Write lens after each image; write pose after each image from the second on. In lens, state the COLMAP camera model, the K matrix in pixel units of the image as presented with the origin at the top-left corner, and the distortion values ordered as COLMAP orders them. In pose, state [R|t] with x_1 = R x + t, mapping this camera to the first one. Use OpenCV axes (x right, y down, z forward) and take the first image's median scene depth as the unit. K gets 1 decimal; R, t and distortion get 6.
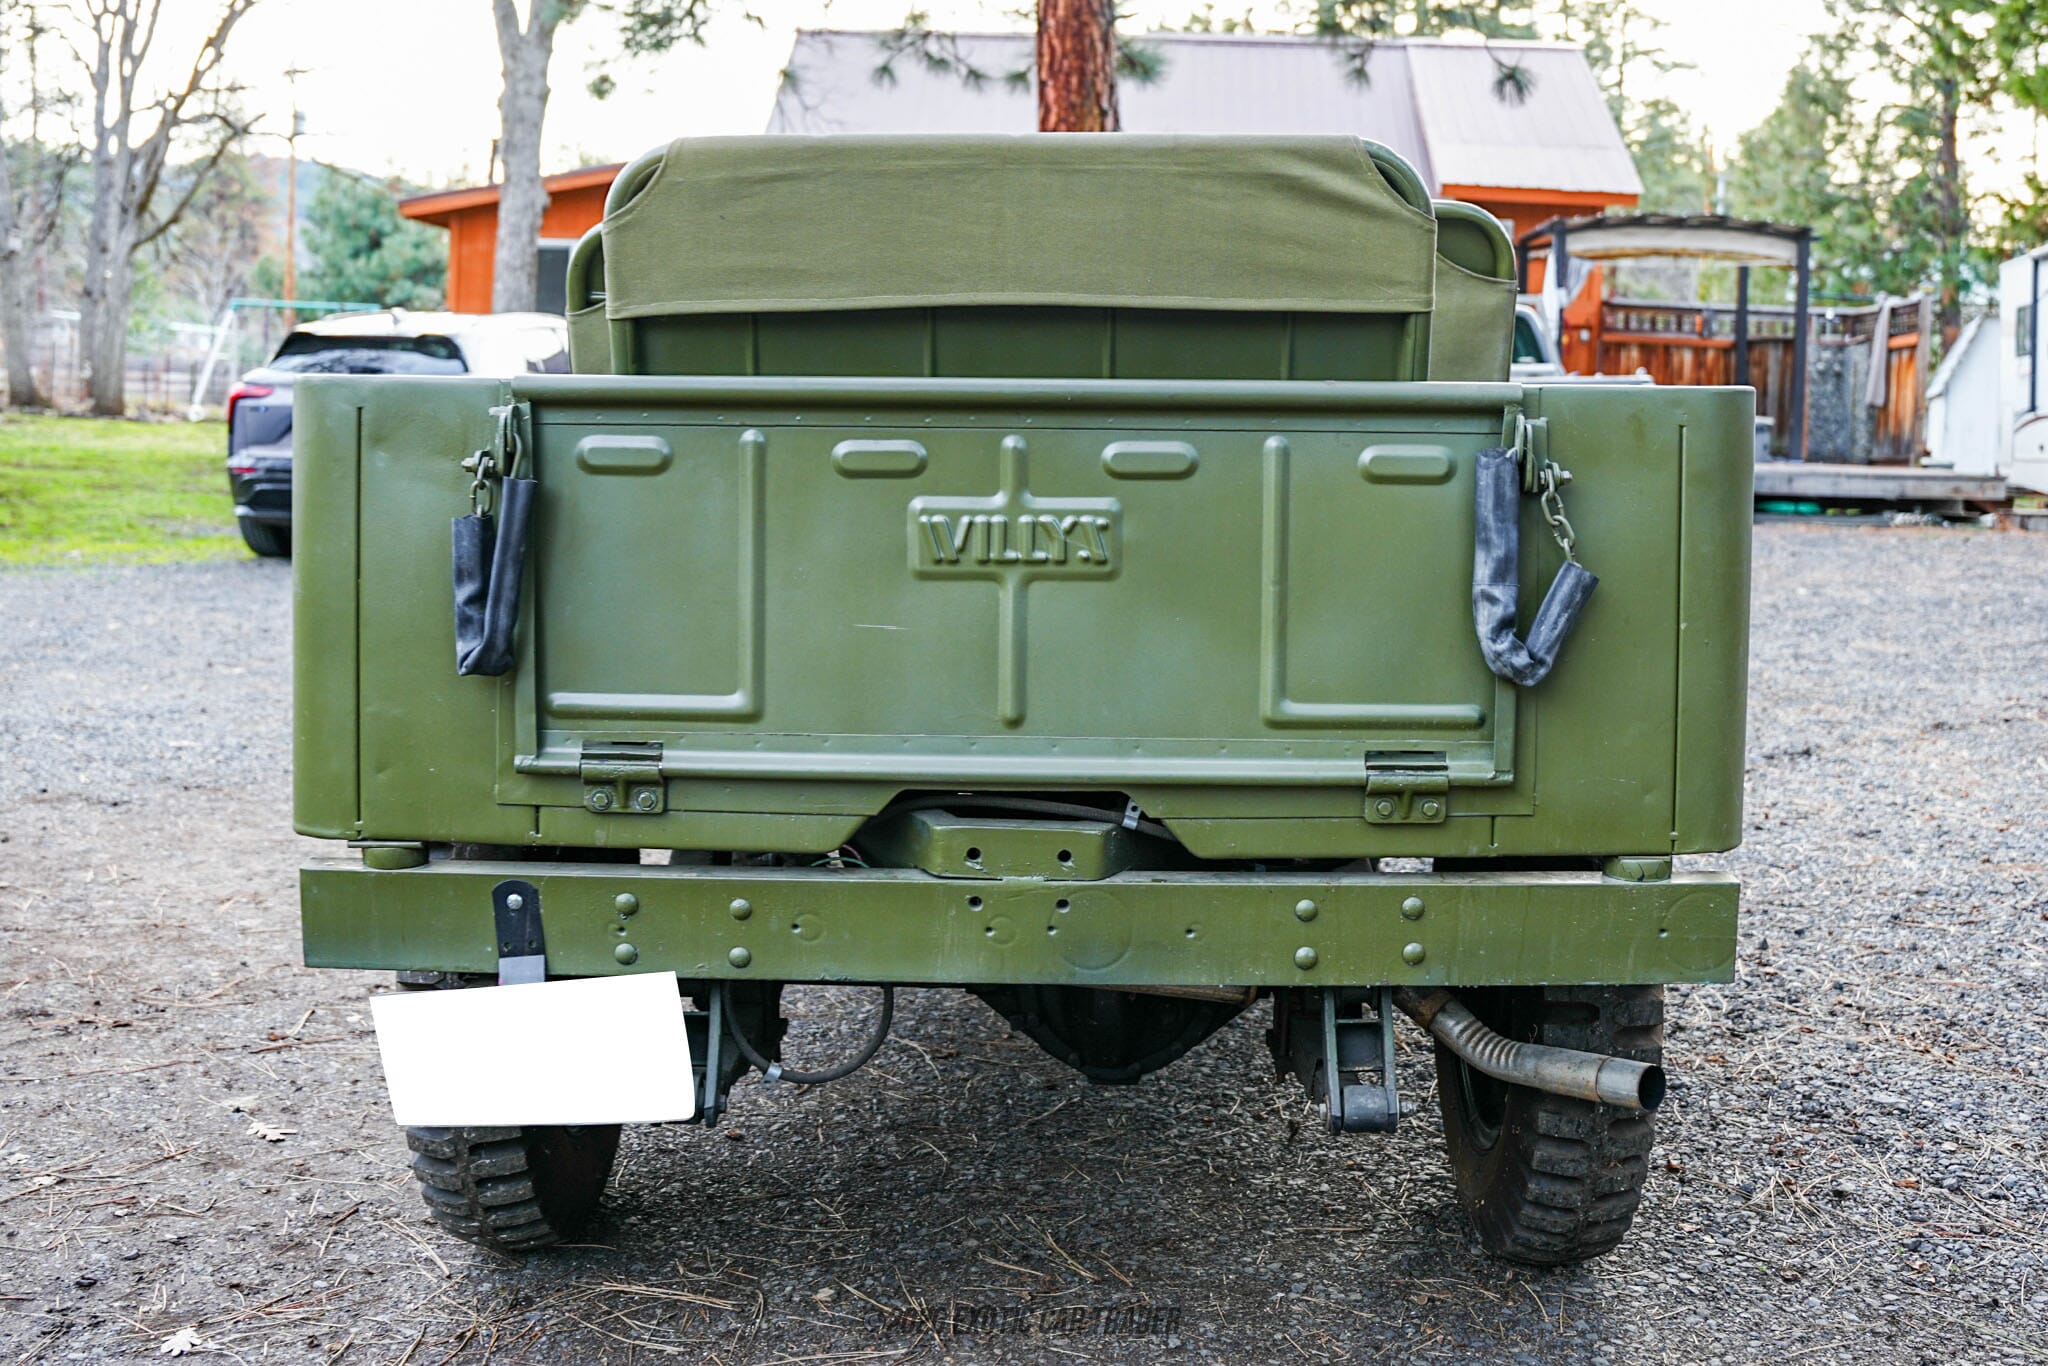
lens RADIAL K [[2051.0, 0, 1095.4], [0, 2051.0, 568.5], [0, 0, 1]] dist [-0.163887, 0.102910]
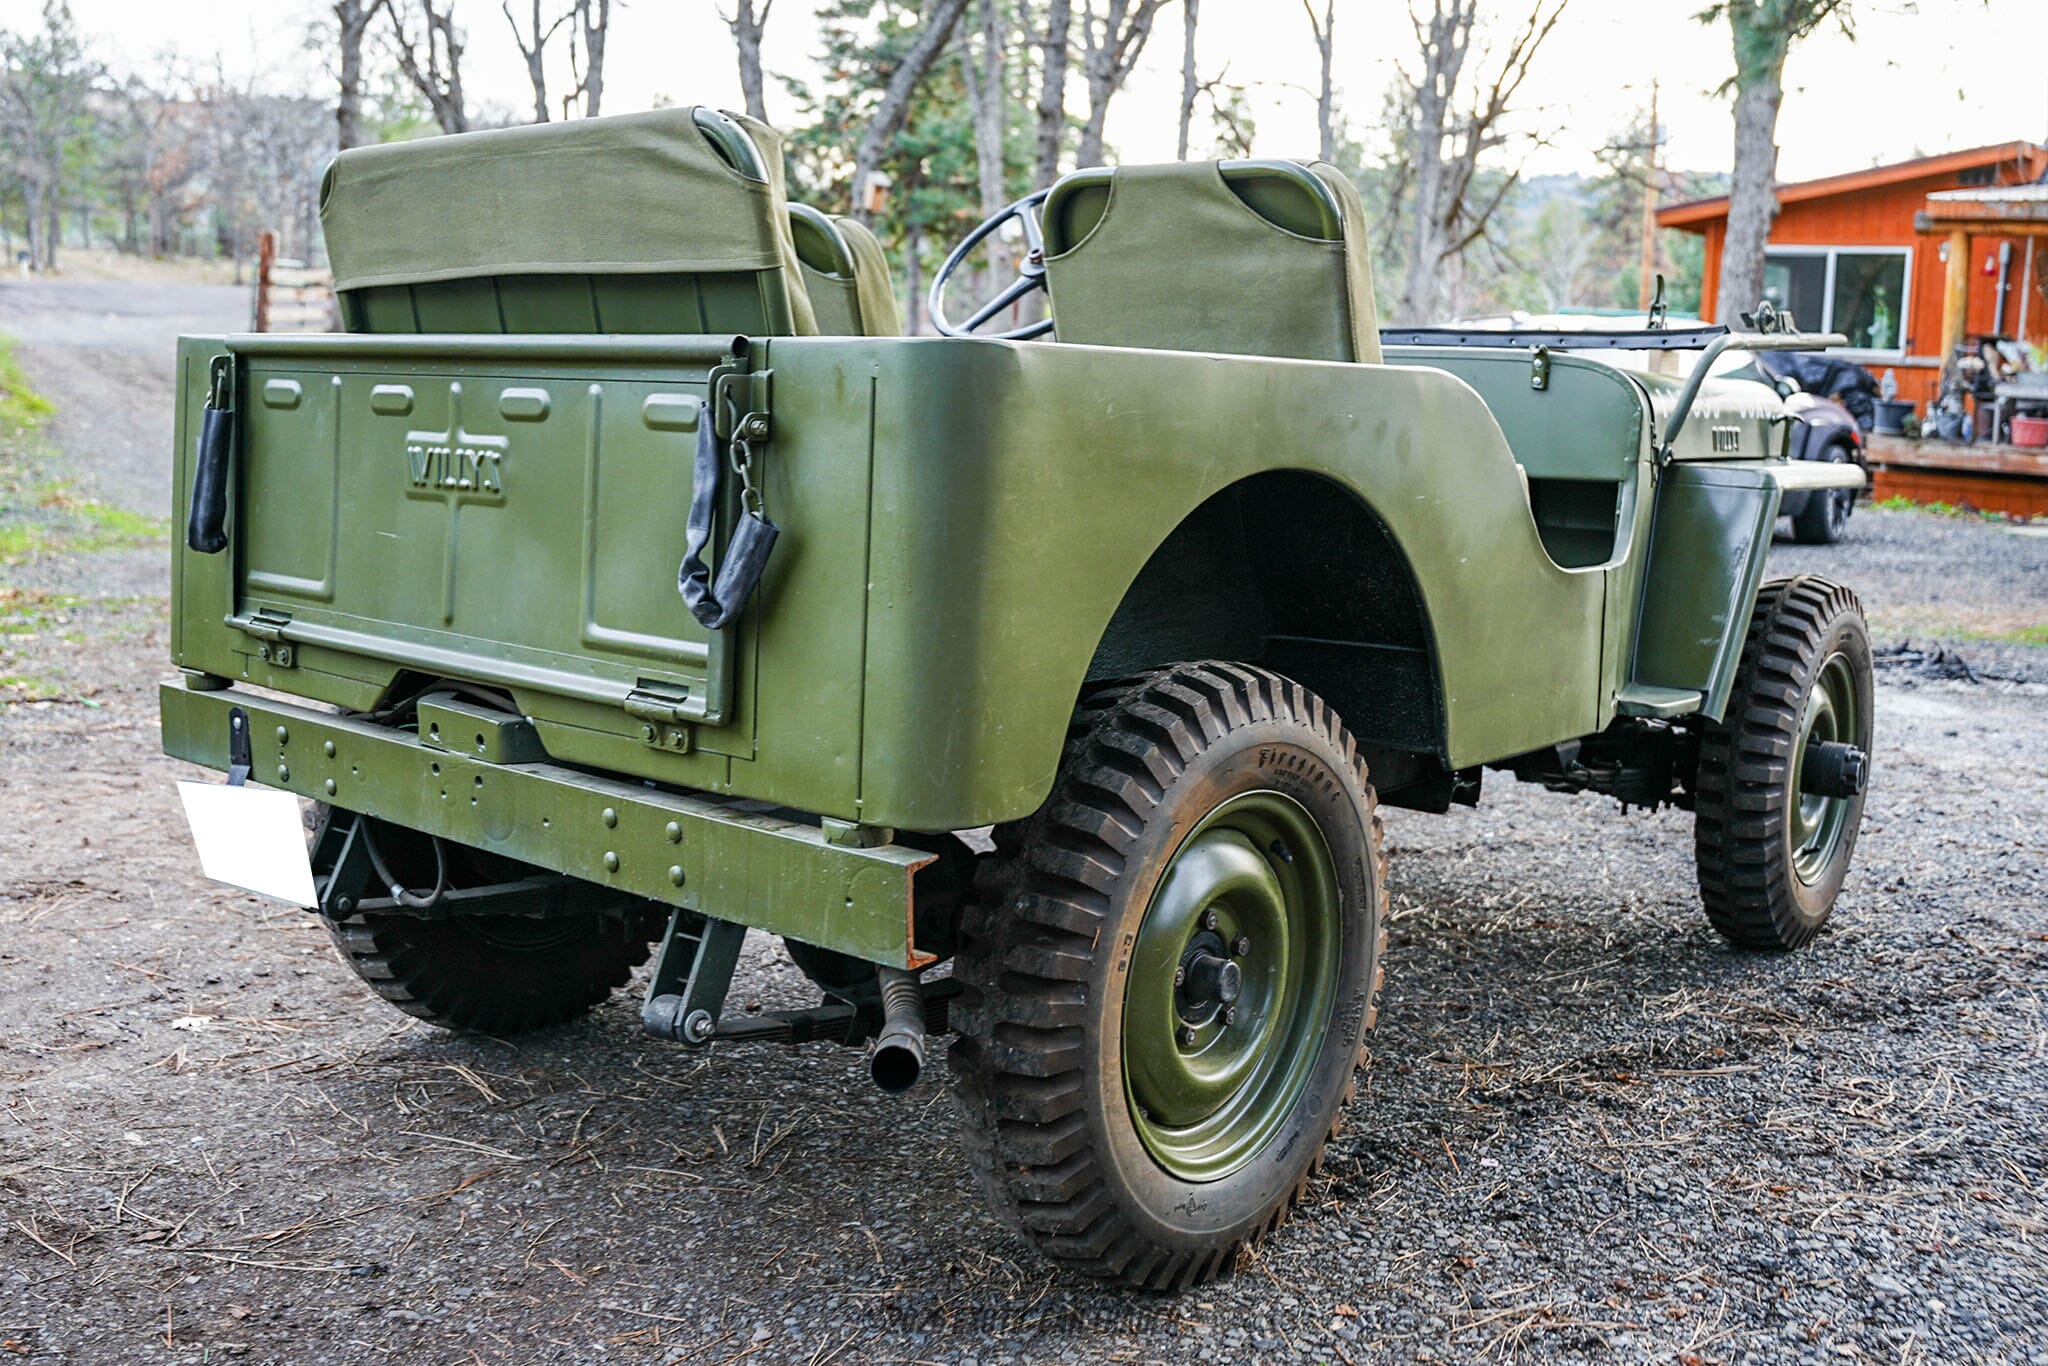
lens RADIAL K [[2051.0, 0, 1095.4], [0, 2051.0, 568.5], [0, 0, 1]] dist [-0.163887, 0.102910]
pose [[0.779765, 0.070328, -0.622110, 0.981729], [-0.073762, 0.997070, 0.020261, -0.007417], [0.621712, 0.030089, 0.782667, 0.307078]]
